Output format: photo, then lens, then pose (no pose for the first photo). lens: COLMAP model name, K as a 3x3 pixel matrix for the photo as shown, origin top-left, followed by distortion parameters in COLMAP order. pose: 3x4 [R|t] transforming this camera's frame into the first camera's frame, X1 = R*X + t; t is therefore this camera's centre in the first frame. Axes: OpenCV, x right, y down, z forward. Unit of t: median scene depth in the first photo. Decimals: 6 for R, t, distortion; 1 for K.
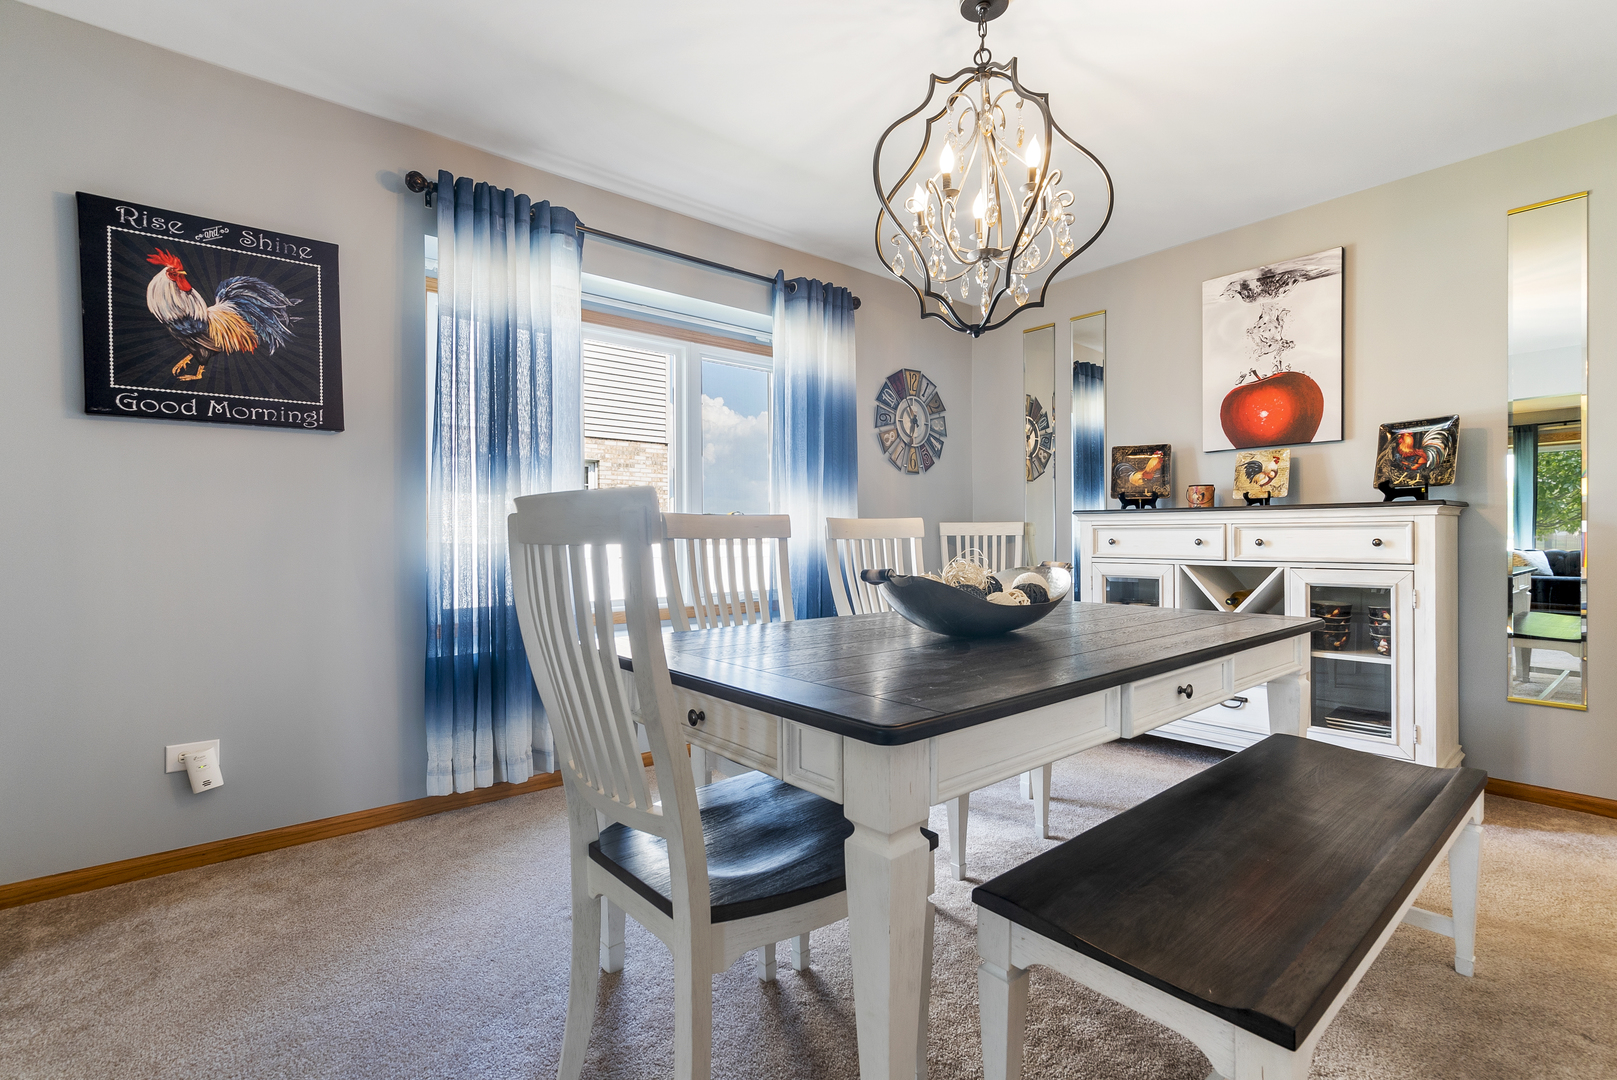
lens RADIAL K [[738.6, 0, 812.8], [0, 738.6, 539.4], [0, 0, 1]] dist [-0.001730, 0.001258]
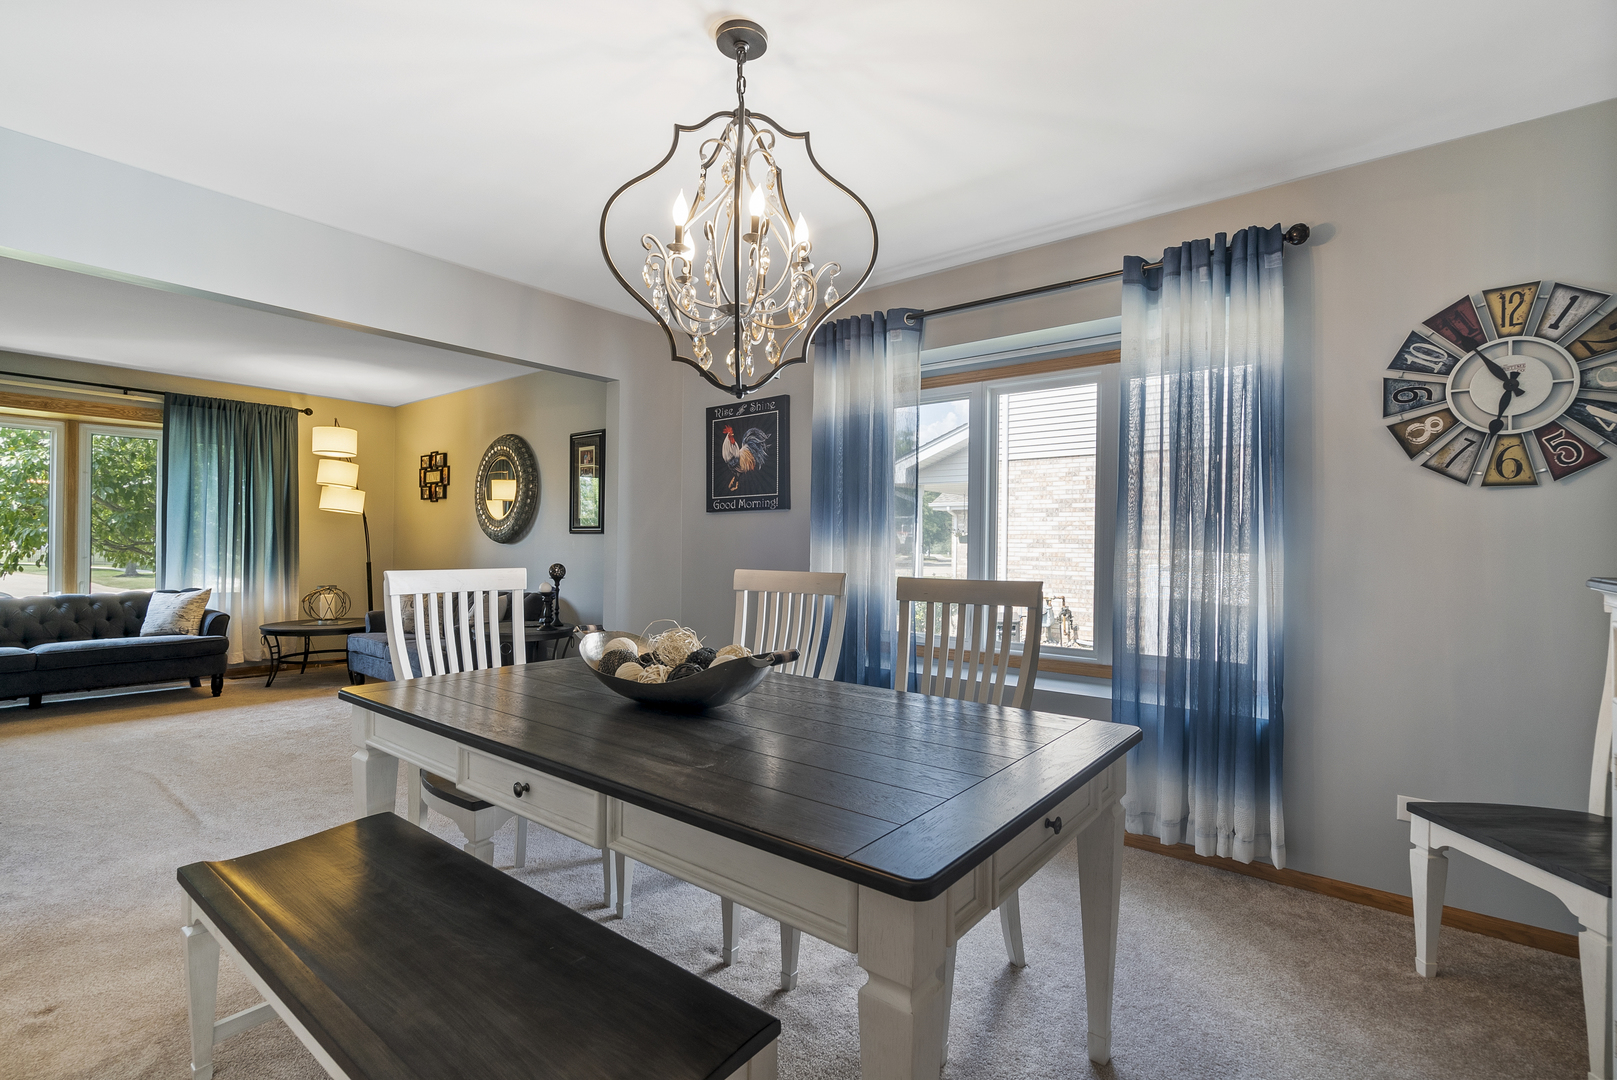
lens RADIAL K [[738.6, 0, 812.8], [0, 738.6, 539.4], [0, 0, 1]] dist [-0.001730, 0.001258]
pose [[0.198956, -0.003170, -0.980003, 0.878334], [-0.016921, 0.999835, -0.006669, -0.065960], [0.979862, 0.017909, 0.198870, 0.682525]]
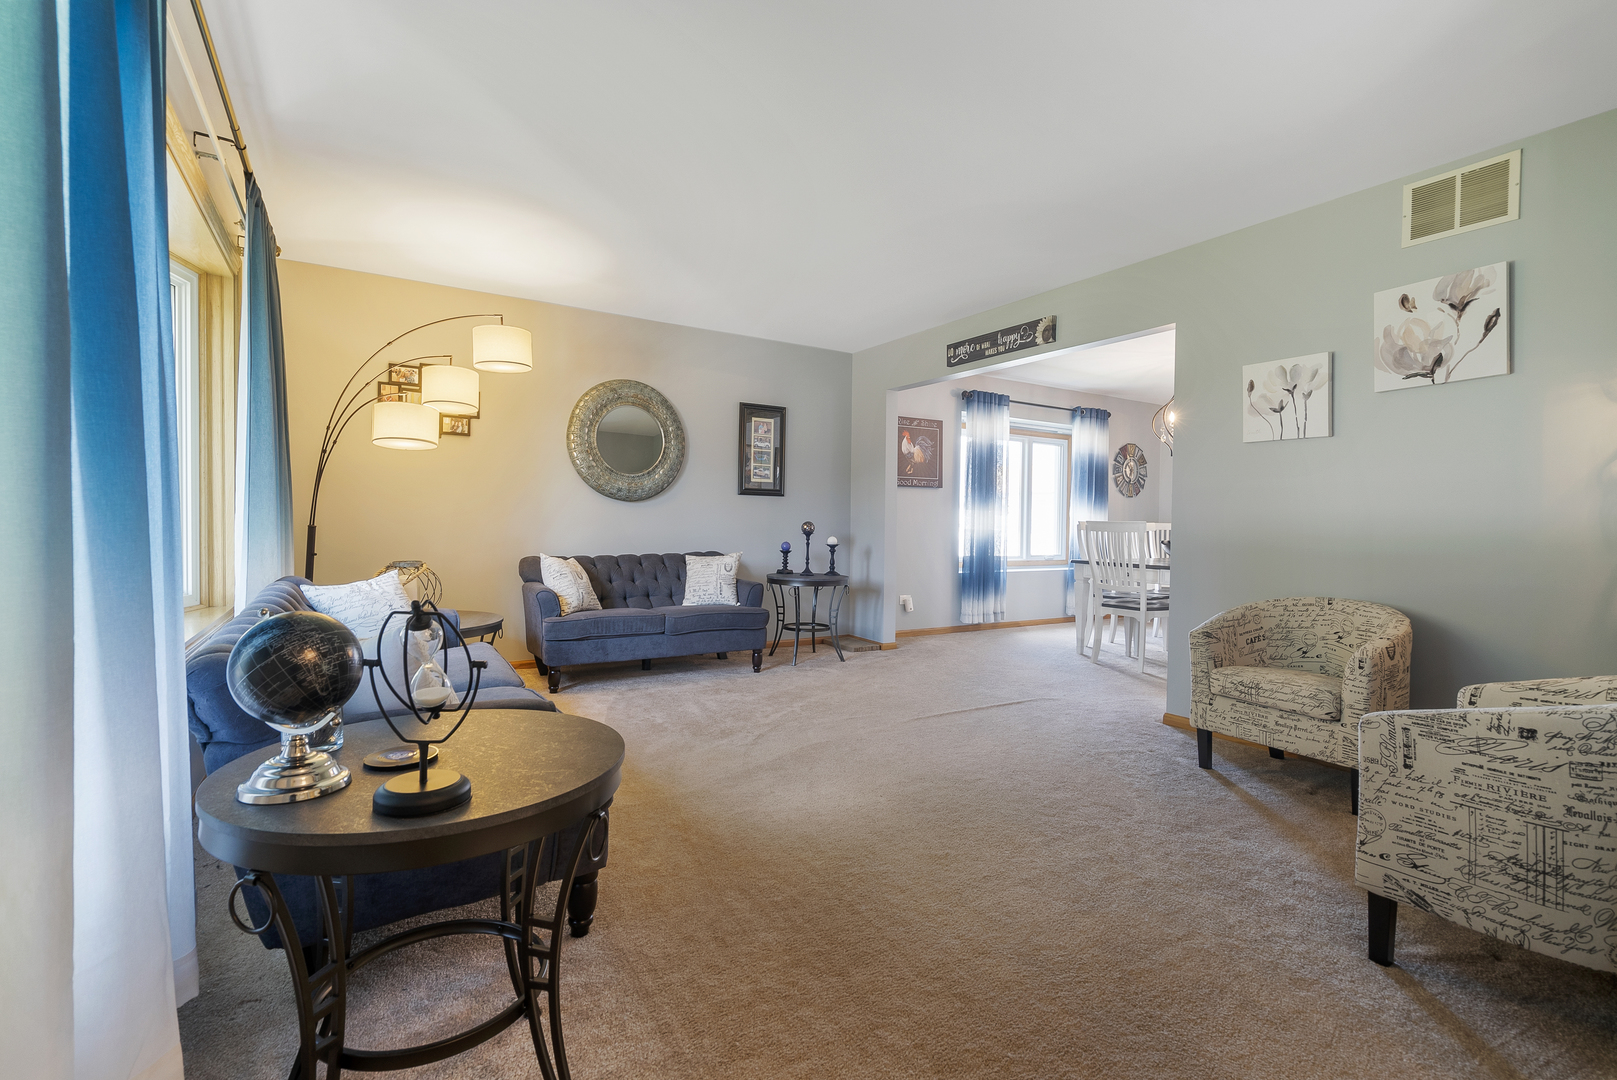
lens RADIAL K [[725.5, 0, 801.7], [0, 725.5, 537.4], [0, 0, 1]] dist [-0.006345, -0.000027]
pose [[0.988214, 0.026246, -0.150814, -0.684713], [-0.023241, 0.999495, 0.021655, -0.009196], [0.151306, -0.017895, 0.988325, -1.620294]]
